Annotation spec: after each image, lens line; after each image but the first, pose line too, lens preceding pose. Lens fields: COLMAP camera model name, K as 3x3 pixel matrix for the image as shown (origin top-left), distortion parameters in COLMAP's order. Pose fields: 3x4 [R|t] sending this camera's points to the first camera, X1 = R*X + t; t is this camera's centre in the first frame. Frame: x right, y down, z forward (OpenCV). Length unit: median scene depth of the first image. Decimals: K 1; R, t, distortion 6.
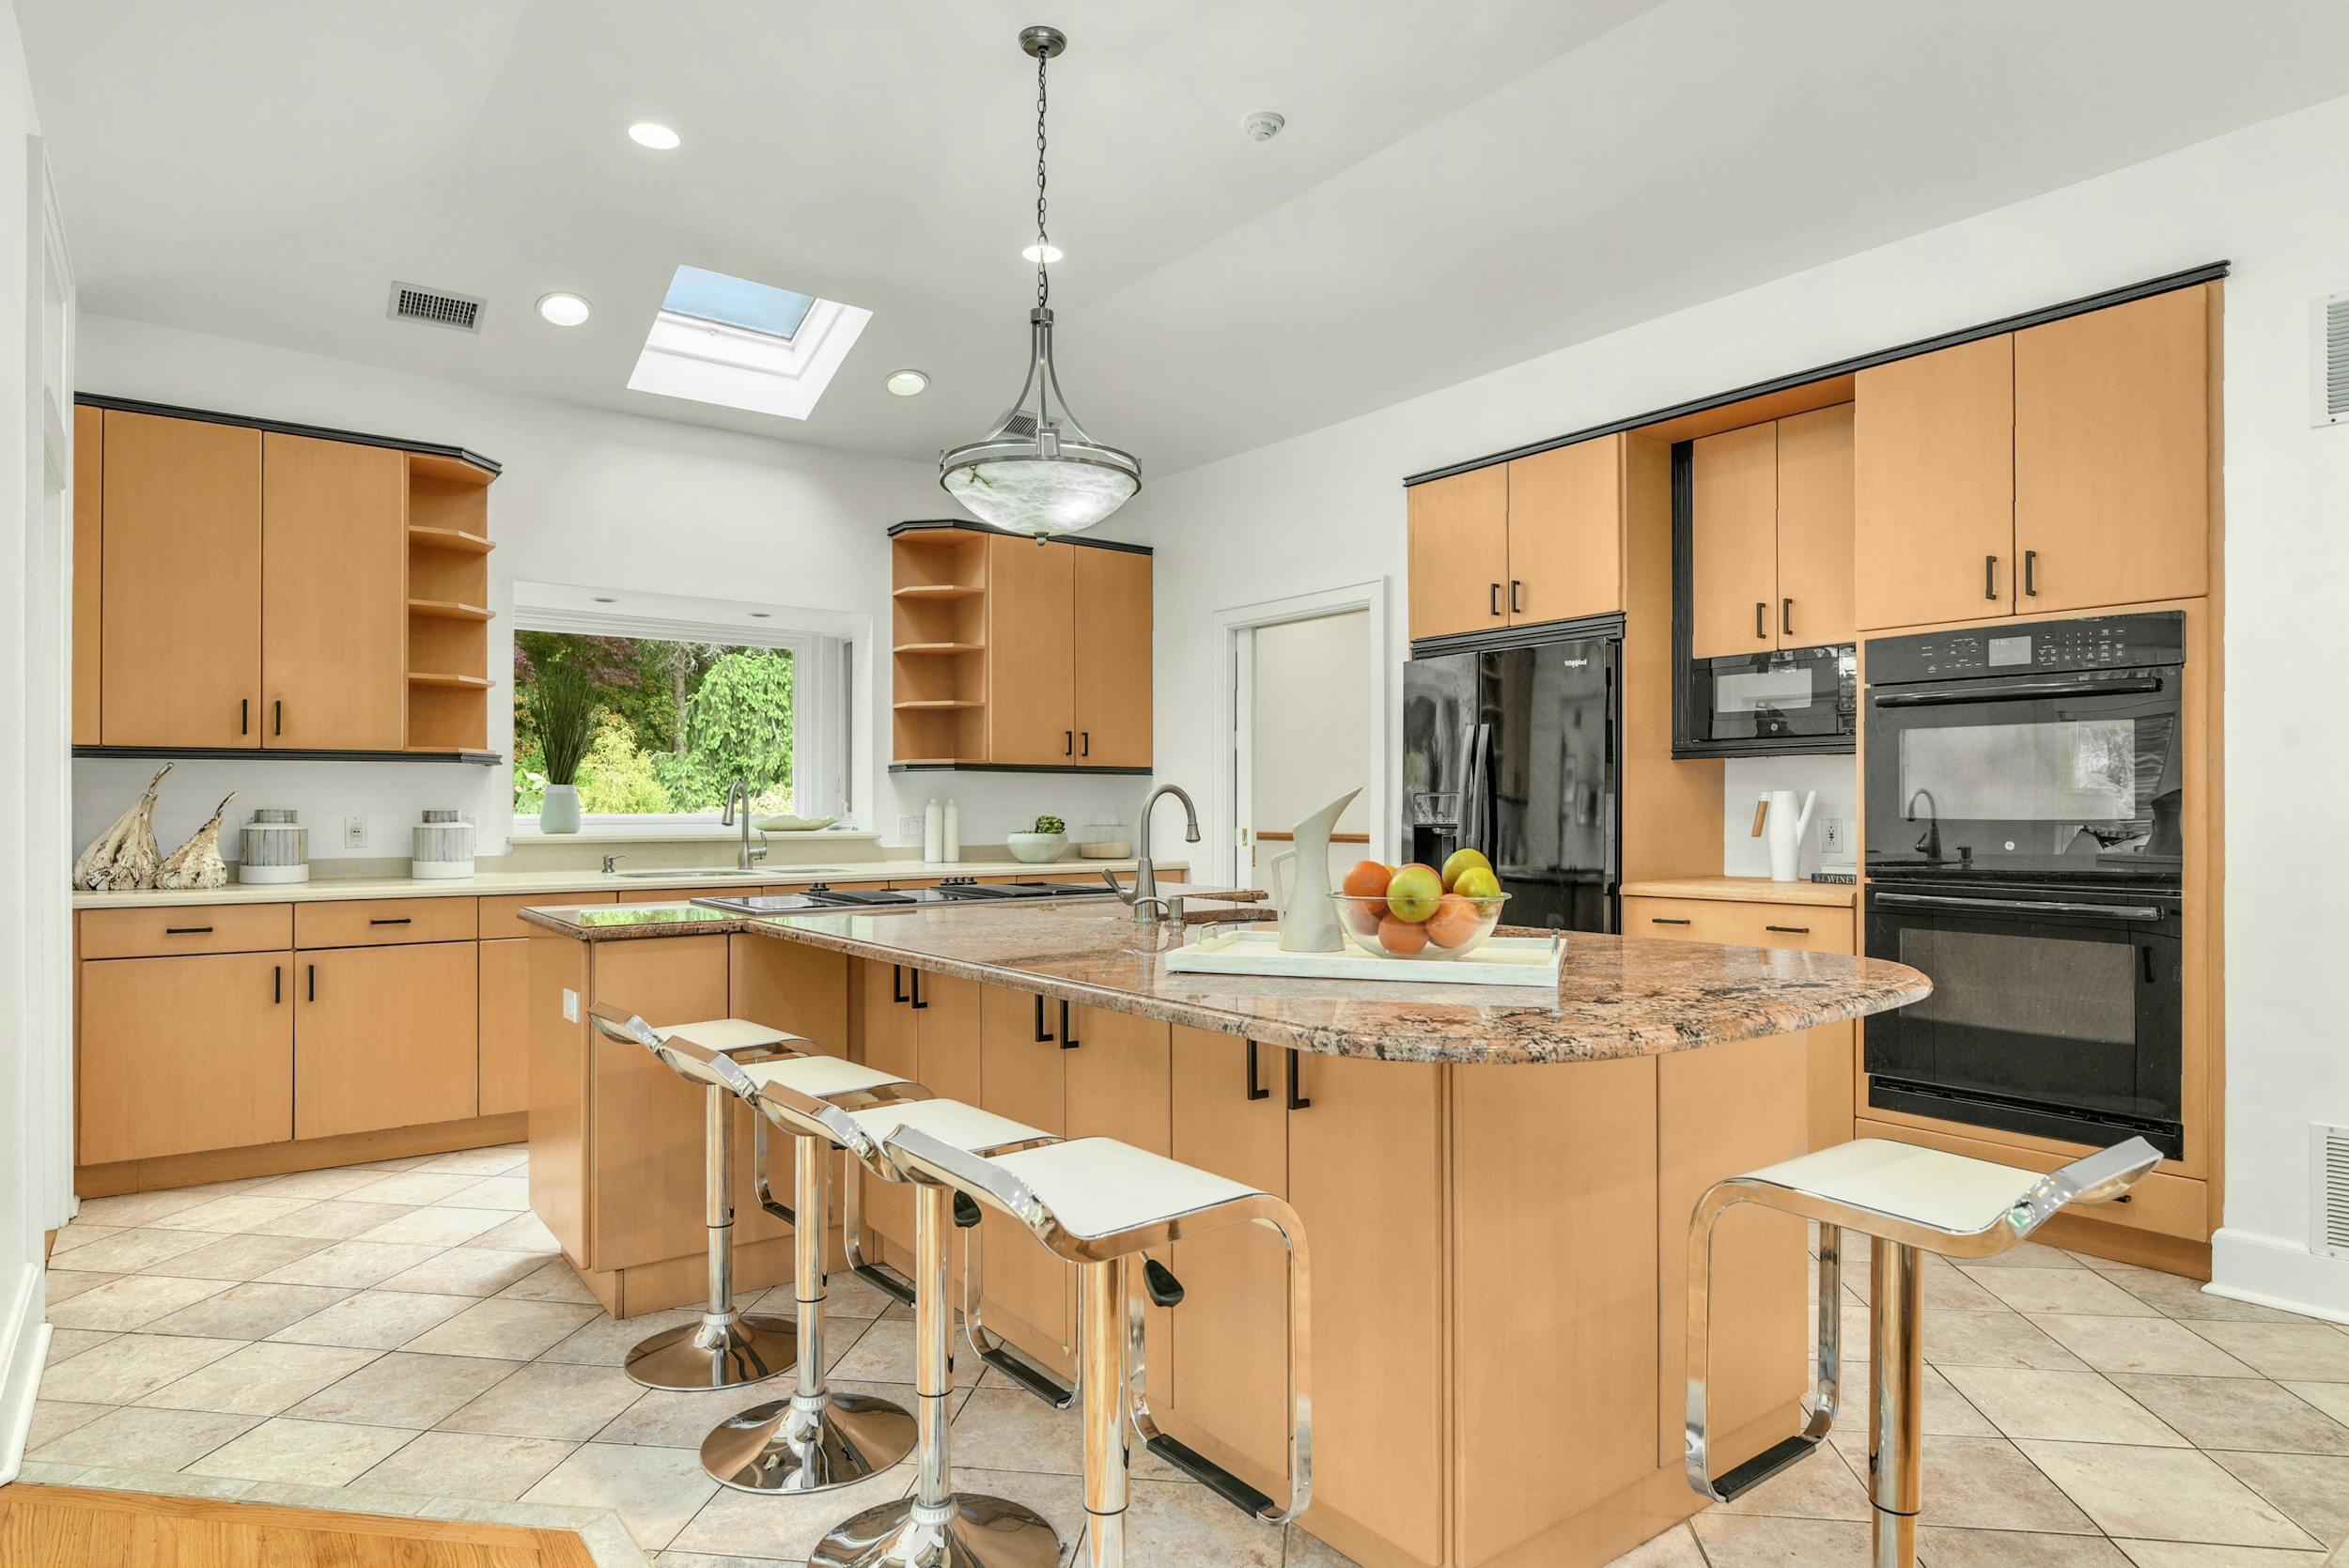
lens RADIAL K [[1320.2, 0, 1171.7], [0, 1320.2, 791.4], [0, 0, 1]] dist [-0.014327, 0.000294]
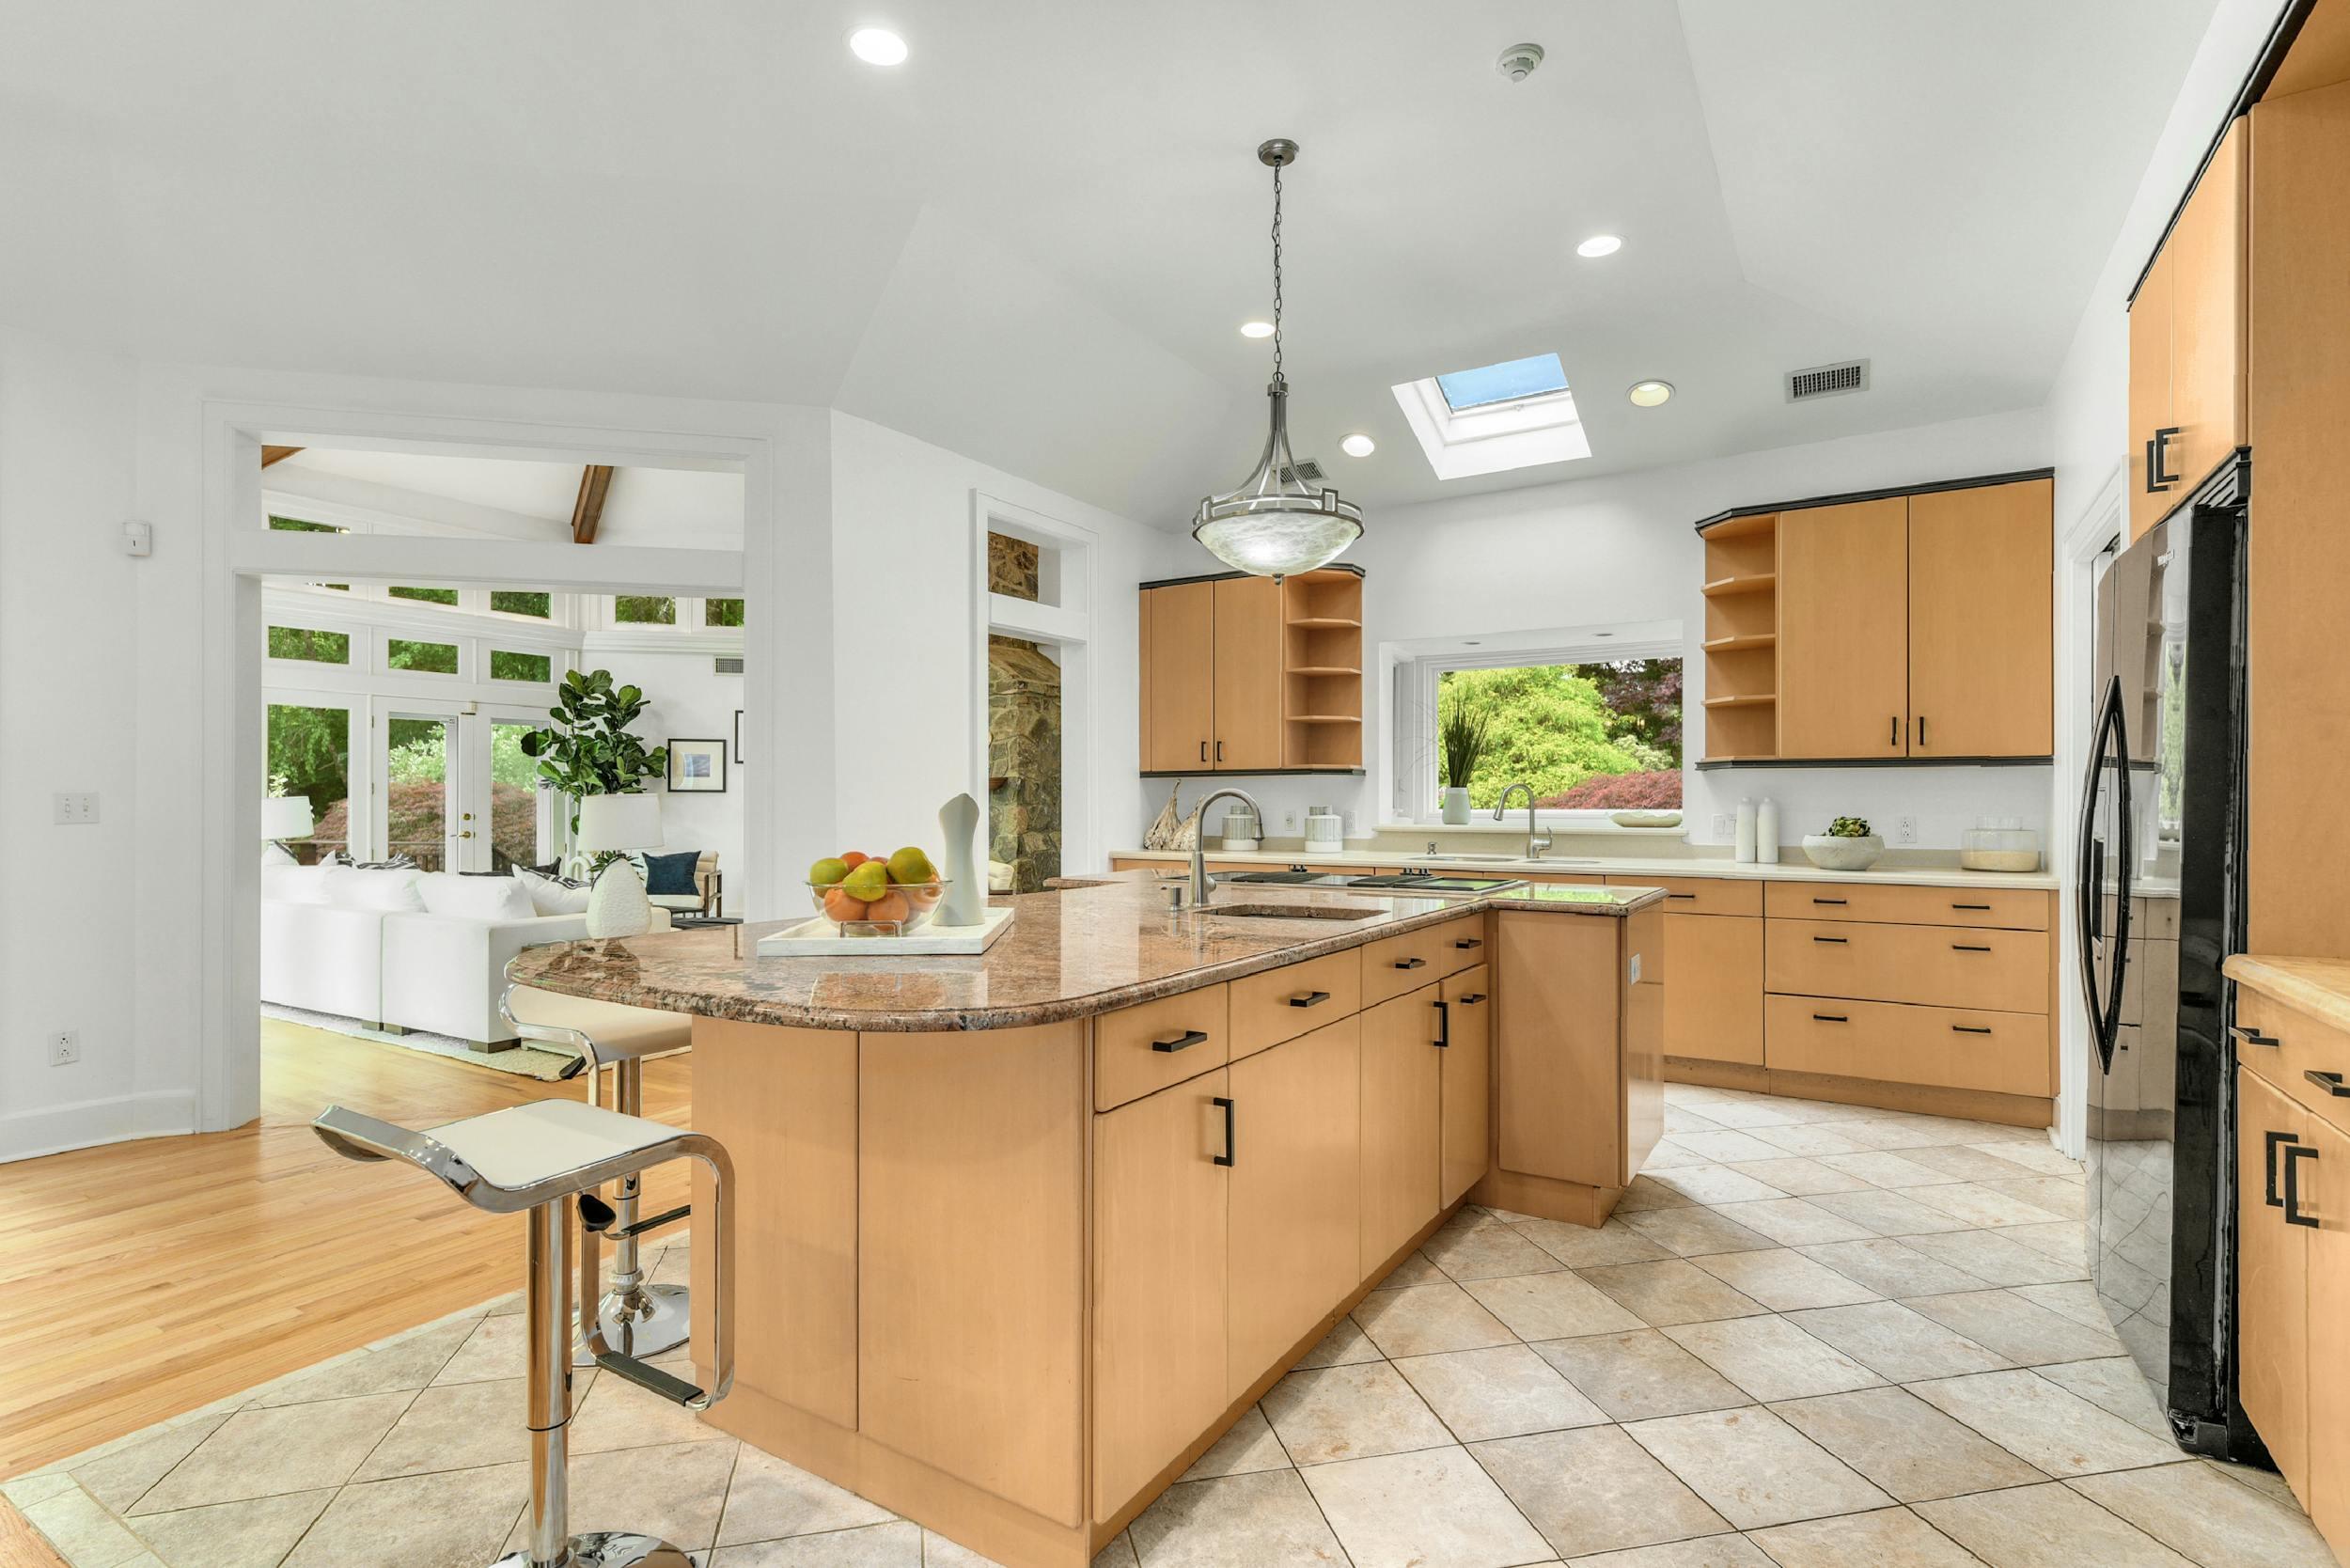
lens RADIAL K [[1087.1, 0, 1176.5], [0, 1087.1, 794.7], [0, 0, 1]] dist [-0.010257, -0.000427]
pose [[0.323944, -0.007781, -0.946044, 0.444492], [0.009985, 0.999939, -0.004805, 0.003629], [0.946023, -0.007890, 0.324002, 0.350330]]
